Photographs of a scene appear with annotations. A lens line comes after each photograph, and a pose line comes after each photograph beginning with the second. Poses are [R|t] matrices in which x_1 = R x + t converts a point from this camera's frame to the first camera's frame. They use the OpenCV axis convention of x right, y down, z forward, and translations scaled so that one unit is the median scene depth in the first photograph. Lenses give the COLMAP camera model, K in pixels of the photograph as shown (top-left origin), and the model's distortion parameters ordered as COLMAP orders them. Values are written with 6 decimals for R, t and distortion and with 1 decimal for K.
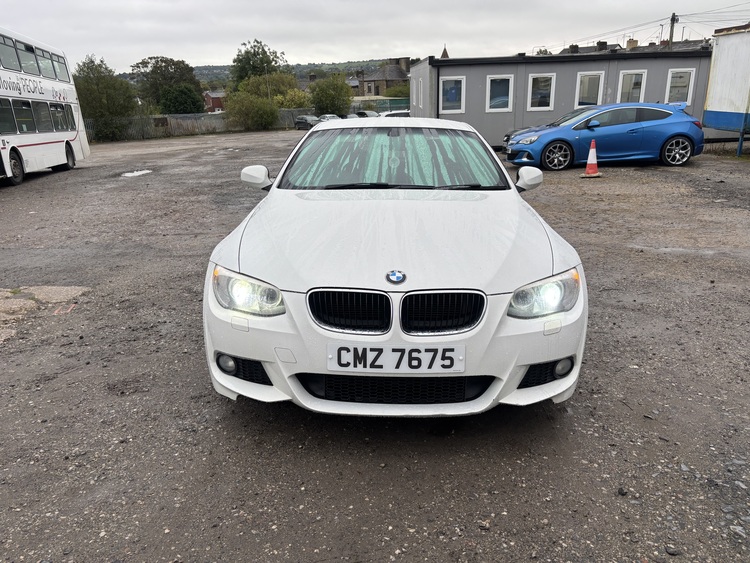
lens RADIAL K [[590.1, 0, 375.0], [0, 590.1, 281.5], [0, 0, 1]] dist [0.080495, -0.096729]
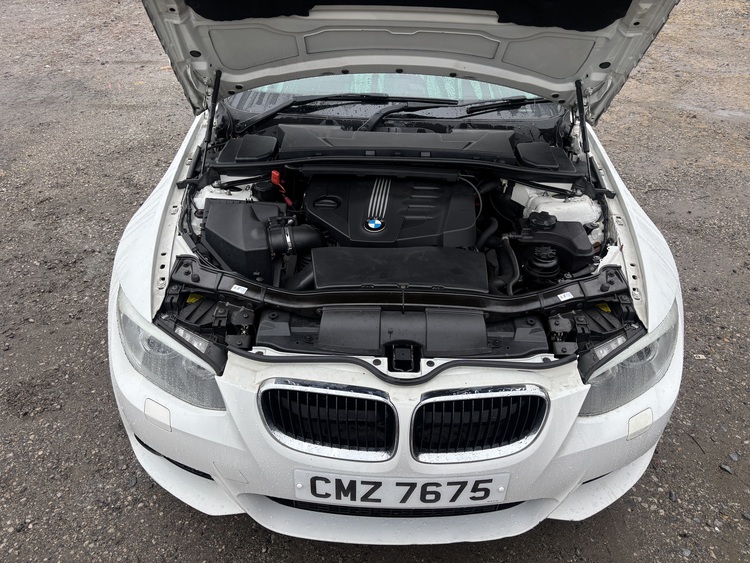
lens RADIAL K [[570.3, 0, 380.8], [0, 570.3, 280.4], [0, 0, 1]] dist [0.073909, -0.083166]
pose [[0.999456, 0.006100, 0.032423, -0.003171], [-0.017529, 0.930745, 0.365248, -0.110994], [-0.027950, -0.365617, 0.930345, 0.177560]]
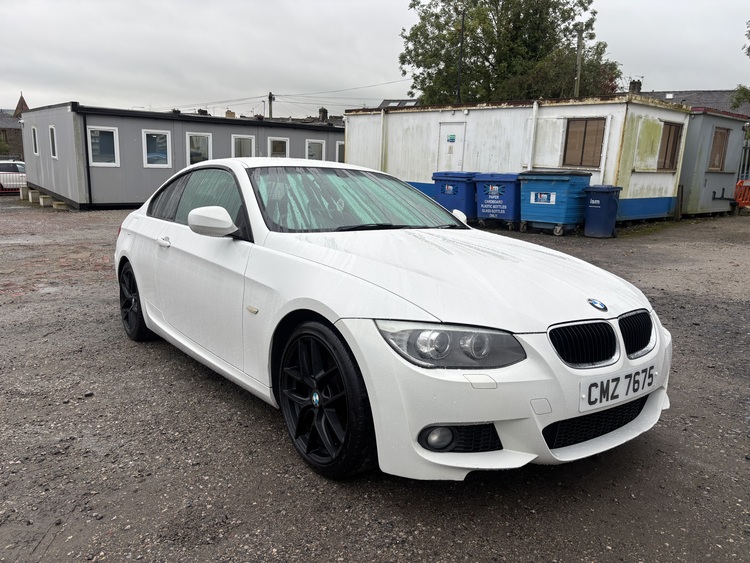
lens RADIAL K [[590.1, 0, 375.0], [0, 590.1, 281.5], [0, 0, 1]] dist [0.080495, -0.096729]
pose [[0.780029, -0.073782, 0.621378, -0.318706], [0.136148, 0.989246, -0.053446, -0.015872], [-0.610752, 0.126289, 0.781686, 0.160748]]
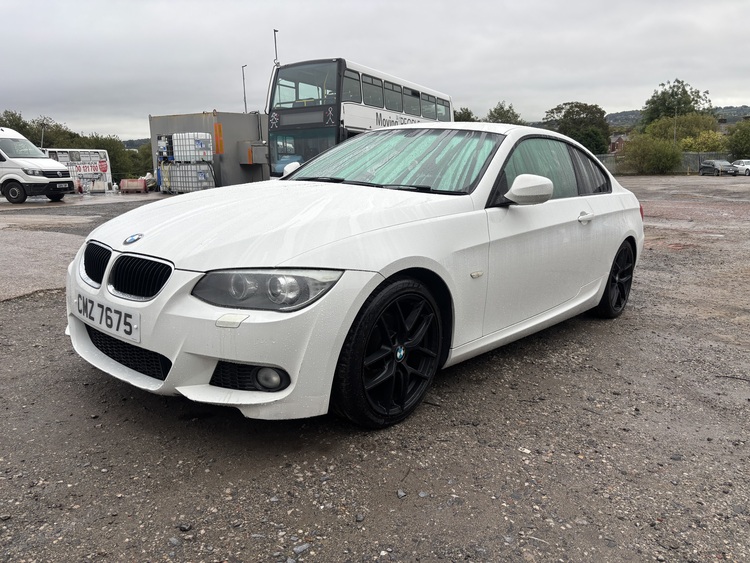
lens RADIAL K [[590.1, 0, 375.0], [0, 590.1, 281.5], [0, 0, 1]] dist [0.080495, -0.096729]
pose [[0.766410, 0.159425, -0.622254, 0.365318], [-0.205600, 0.978633, -0.002499, -0.006764], [0.608560, 0.129851, 0.782812, 0.167964]]
